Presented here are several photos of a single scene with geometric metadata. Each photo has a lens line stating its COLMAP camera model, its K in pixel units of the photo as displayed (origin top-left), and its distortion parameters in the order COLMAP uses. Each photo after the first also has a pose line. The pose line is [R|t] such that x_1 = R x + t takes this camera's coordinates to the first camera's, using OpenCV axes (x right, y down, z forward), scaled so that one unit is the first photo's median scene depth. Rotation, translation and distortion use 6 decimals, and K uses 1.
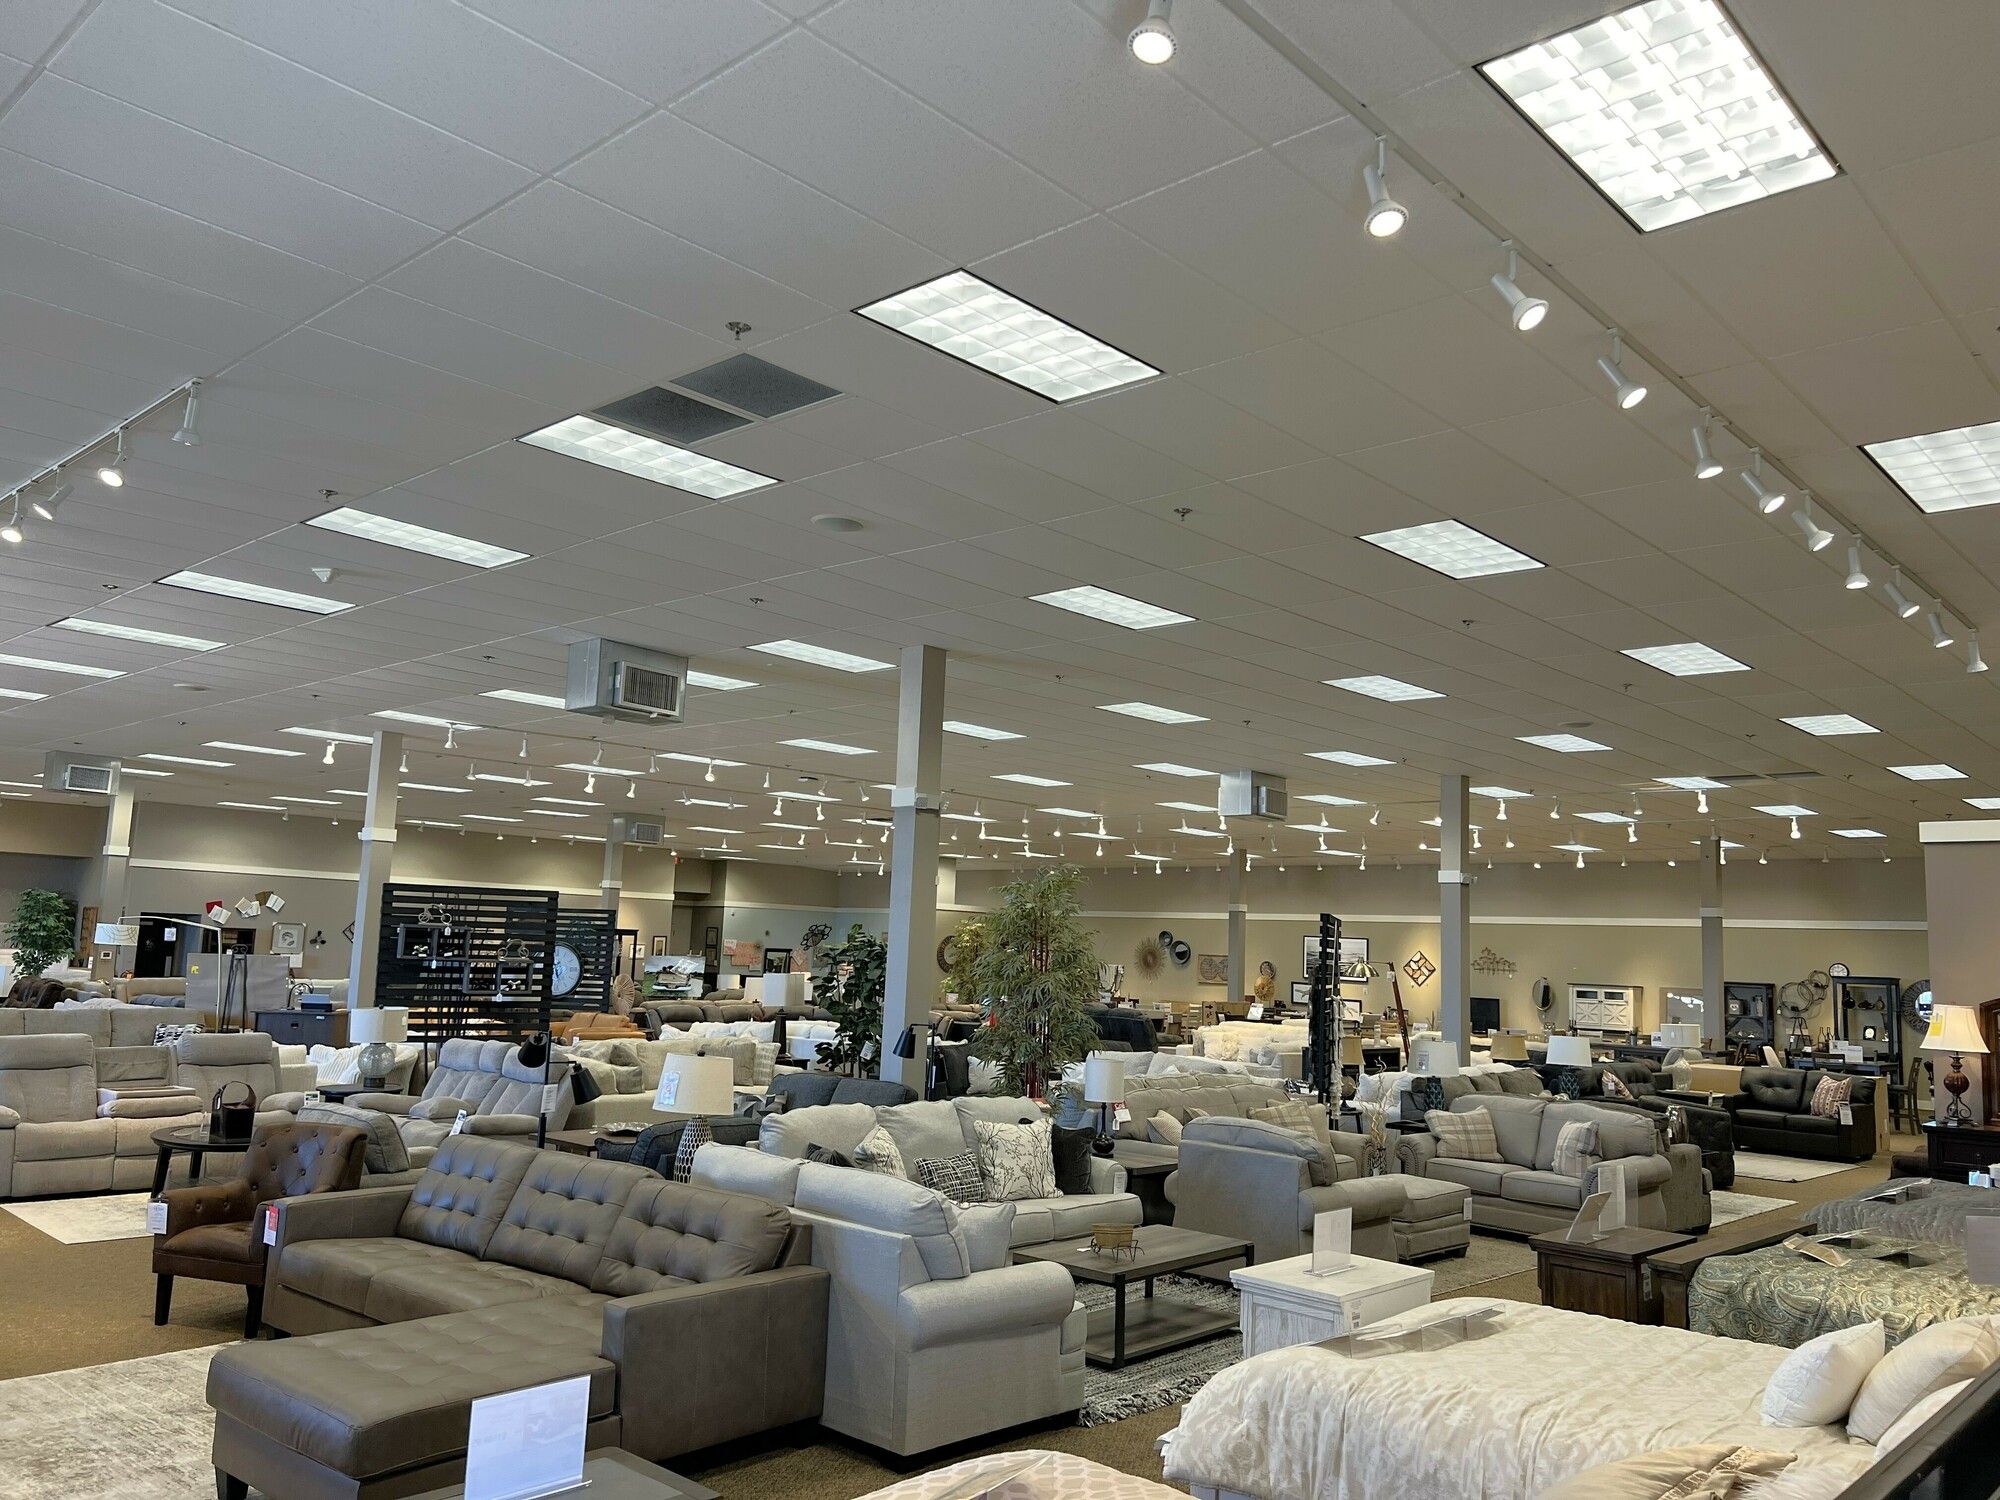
lens RADIAL K [[1506.4, 0, 1000.0], [0, 1506.4, 750.0], [0, 0, 1]] dist [0.032534, -0.000665]
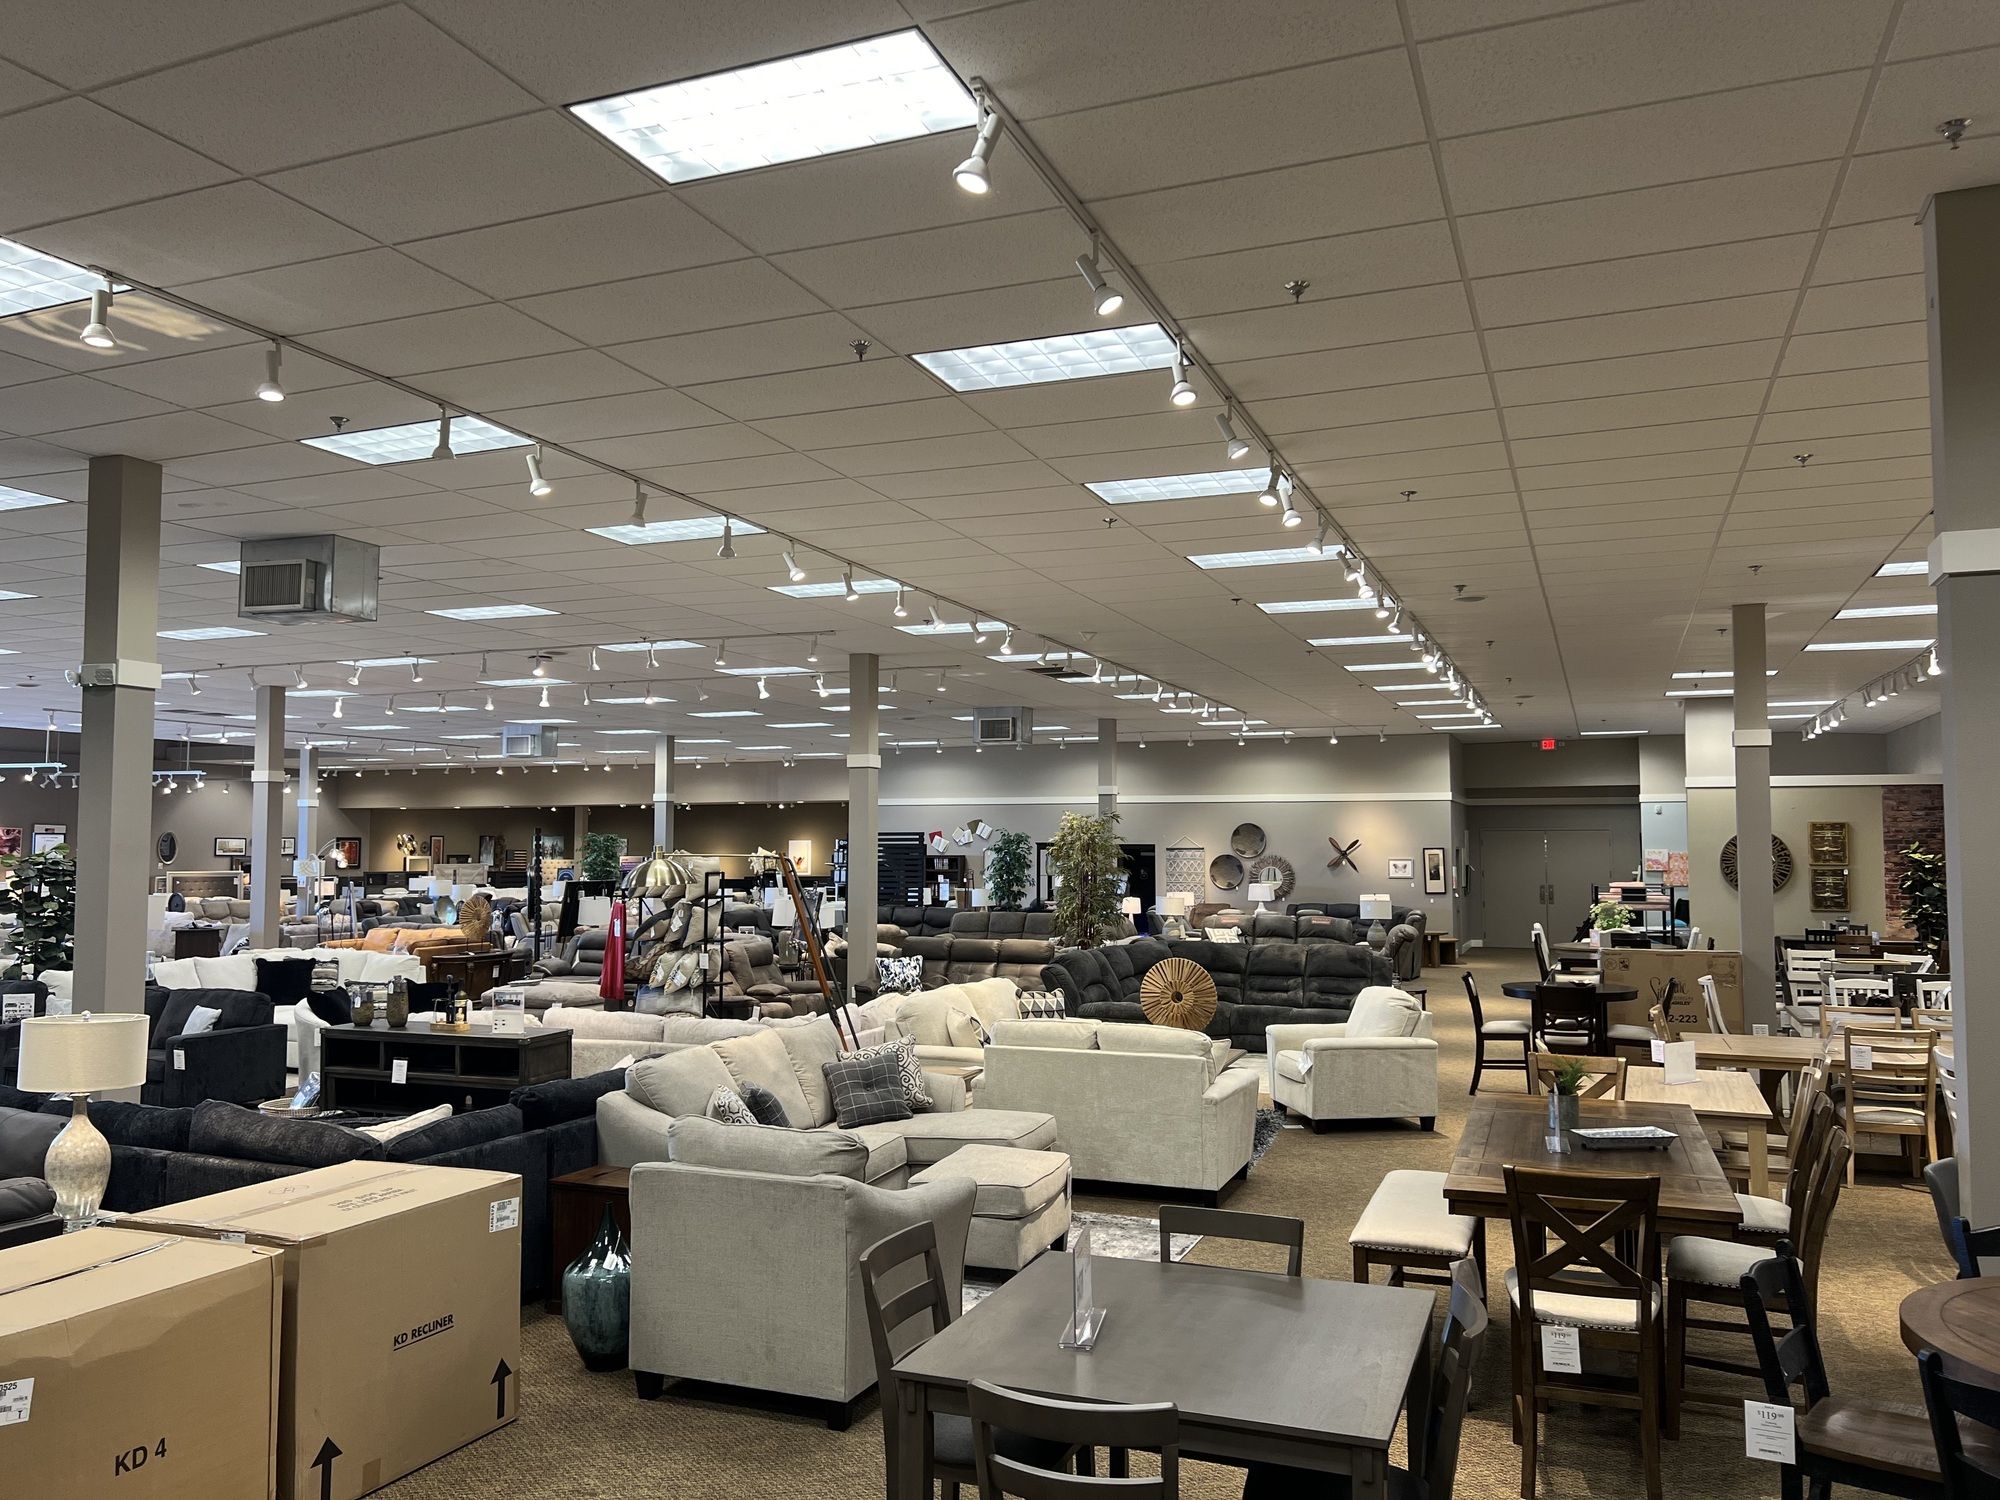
lens RADIAL K [[1506.4, 0, 1000.0], [0, 1506.4, 750.0], [0, 0, 1]] dist [0.032534, -0.000665]
pose [[0.353095, -0.097050, -0.930540, 0.511830], [0.139702, 0.988924, -0.050129, 0.102629], [0.925098, -0.112298, 0.362743, 0.658841]]
